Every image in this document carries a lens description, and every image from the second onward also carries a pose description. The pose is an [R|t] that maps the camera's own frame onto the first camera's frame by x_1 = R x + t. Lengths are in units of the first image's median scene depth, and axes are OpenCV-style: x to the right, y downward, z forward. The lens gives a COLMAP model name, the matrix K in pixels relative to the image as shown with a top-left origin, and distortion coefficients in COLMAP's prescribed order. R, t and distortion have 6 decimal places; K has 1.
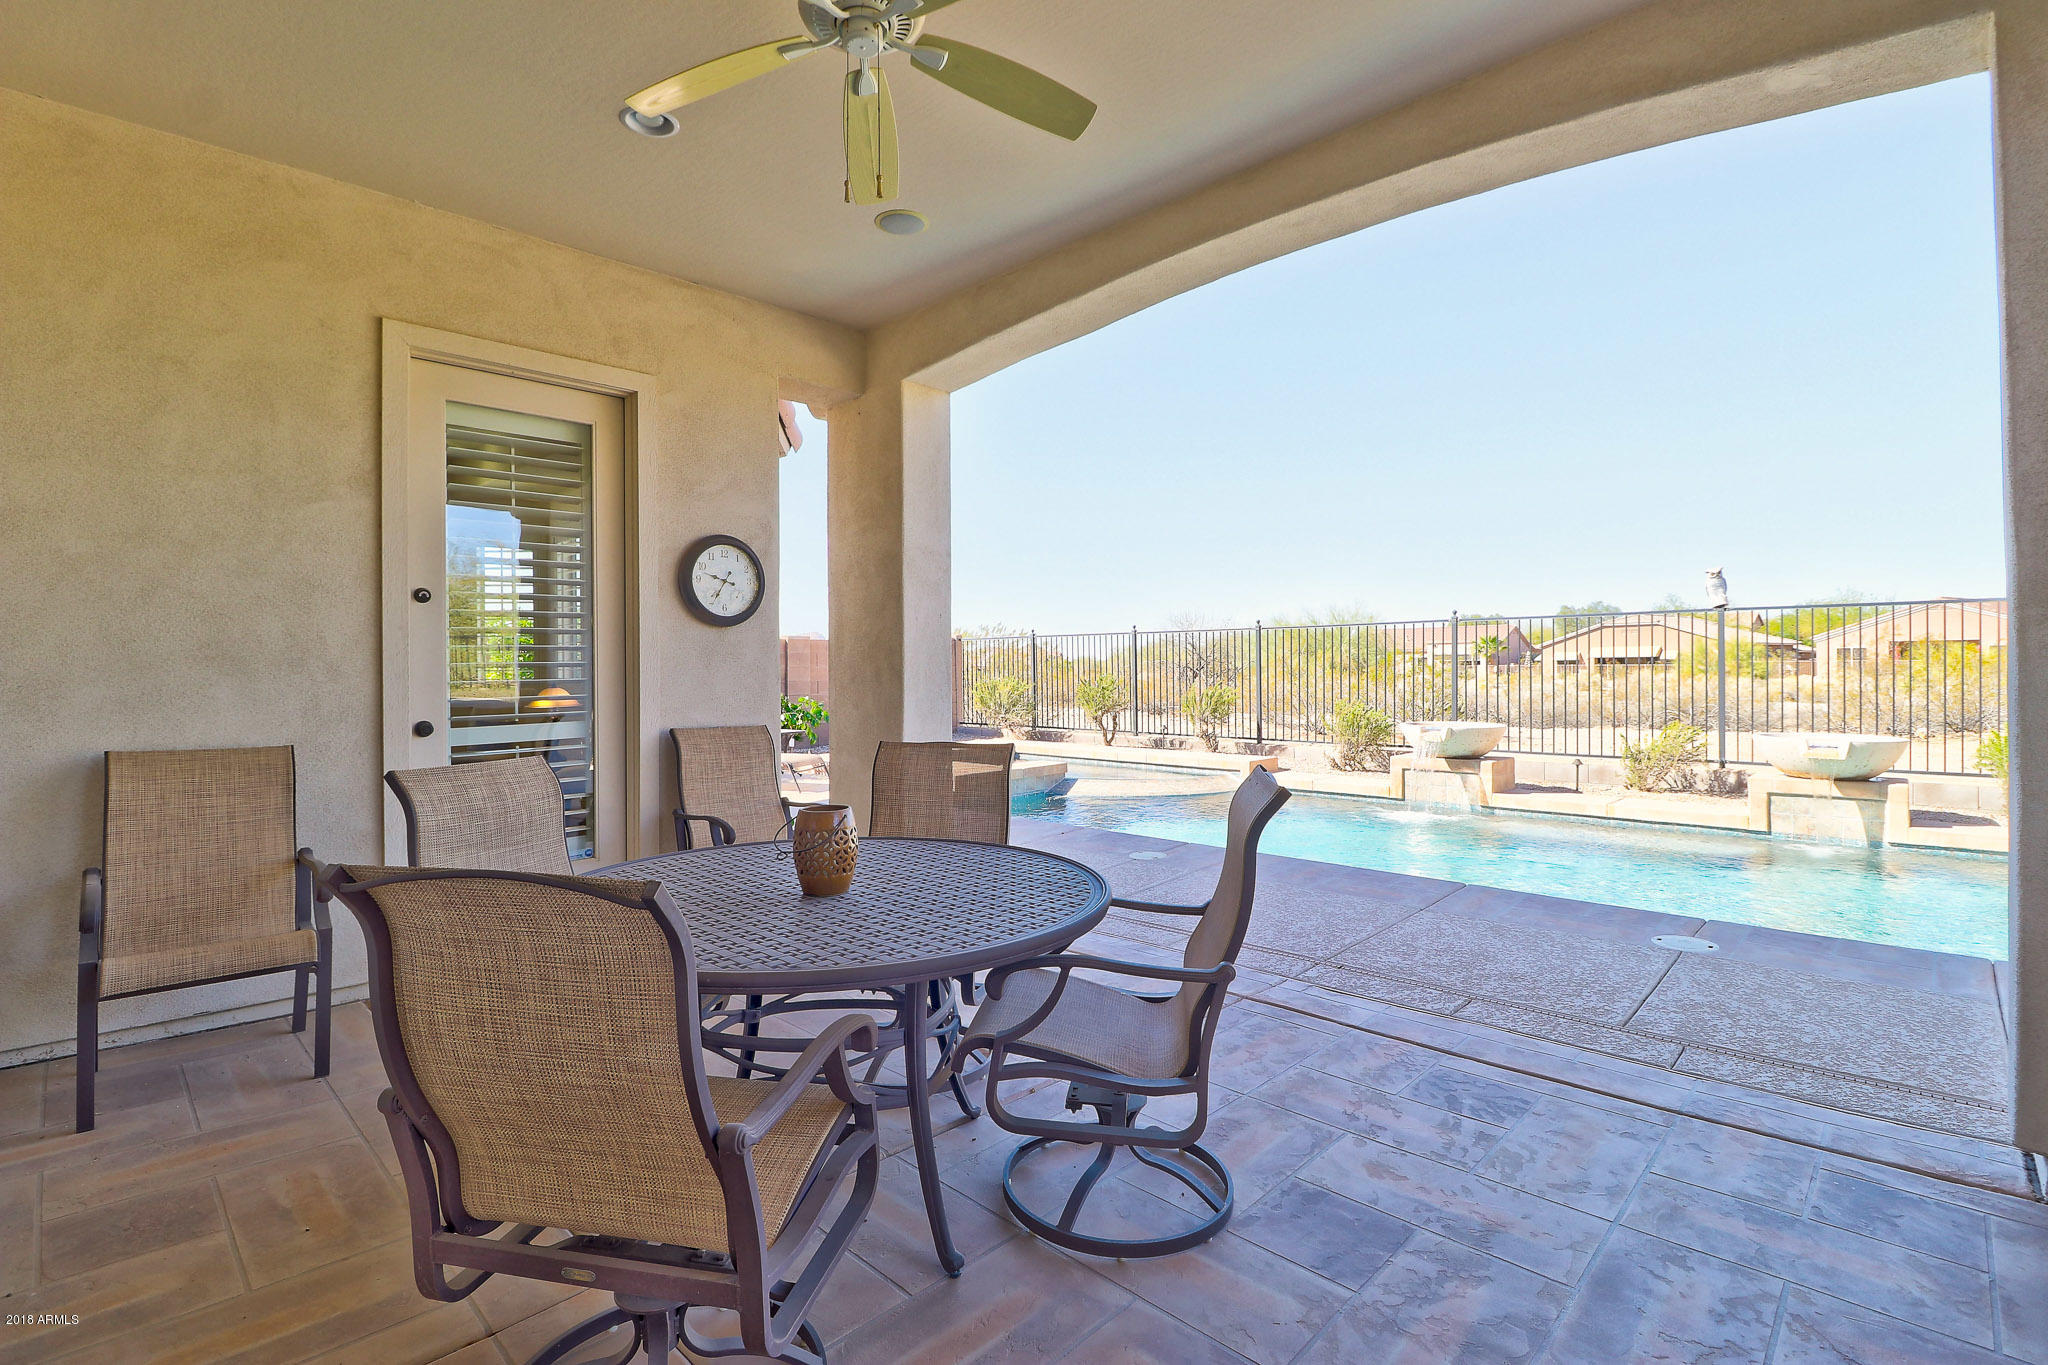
lens RADIAL K [[949.1, 0, 1022.9], [0, 949.1, 676.3], [0, 0, 1]] dist [-0.004672, -0.010318]
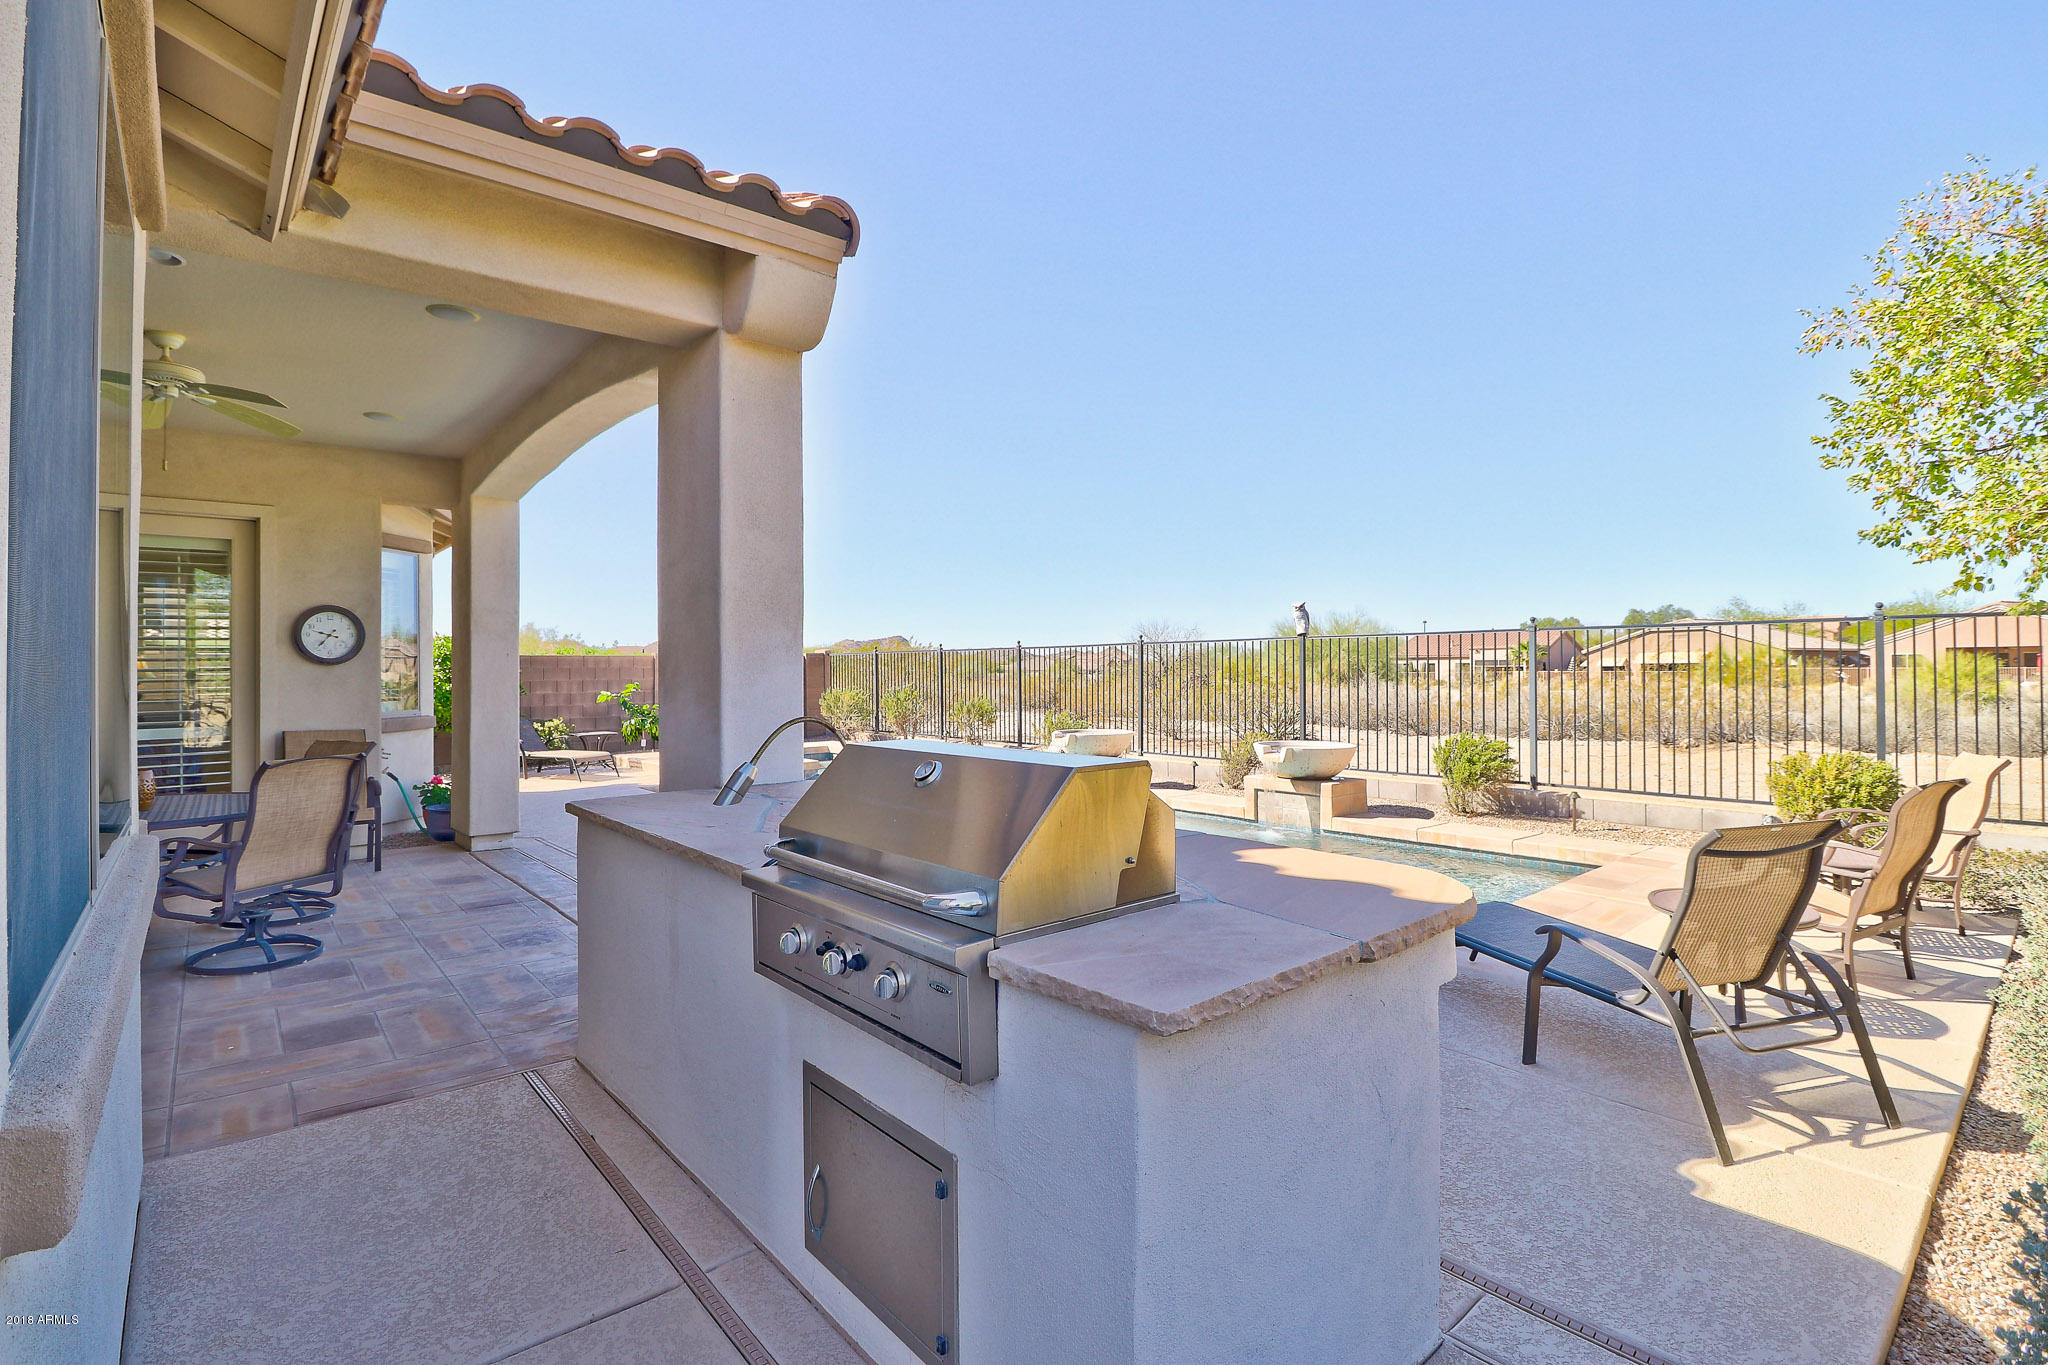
lens RADIAL K [[949.1, 0, 1023.6], [0, 949.1, 676.9], [0, 0, 1]] dist [-0.004672, -0.010318]
pose [[0.996239, 0.001780, -0.086626, 0.595191], [-0.002055, 0.999993, -0.003094, -0.019259], [0.086620, 0.003260, 0.996236, -0.270937]]
